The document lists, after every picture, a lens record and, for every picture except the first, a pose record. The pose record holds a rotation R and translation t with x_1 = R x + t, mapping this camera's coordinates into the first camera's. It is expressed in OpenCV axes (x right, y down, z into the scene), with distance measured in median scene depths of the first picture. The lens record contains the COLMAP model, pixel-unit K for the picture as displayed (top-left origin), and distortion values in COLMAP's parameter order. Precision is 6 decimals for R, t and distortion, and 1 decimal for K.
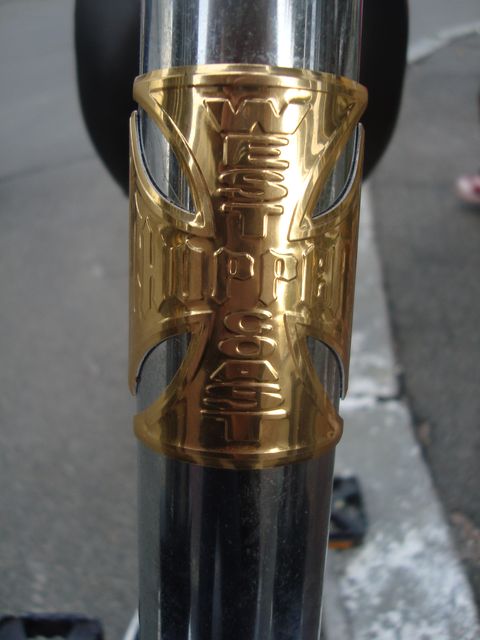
lens RADIAL K [[613.1, 0, 244.7], [0, 613.1, 309.4], [0, 0, 1]] dist [-0.130390, 0.000000]
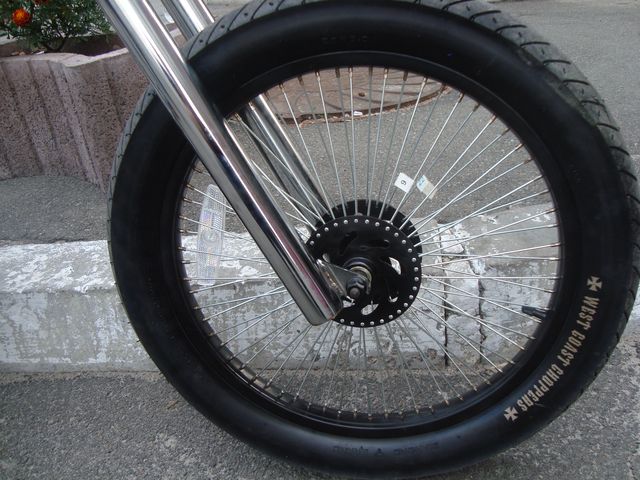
lens RADIAL K [[613.1, 0, 329.3], [0, 613.1, 241.4], [0, 0, 1]] dist [-0.130390, 0.000000]
pose [[0.137087, -0.411947, 0.900837, -0.769601], [0.663510, 0.713444, 0.225282, 0.584918], [-0.735501, 0.566831, 0.371135, -0.089350]]
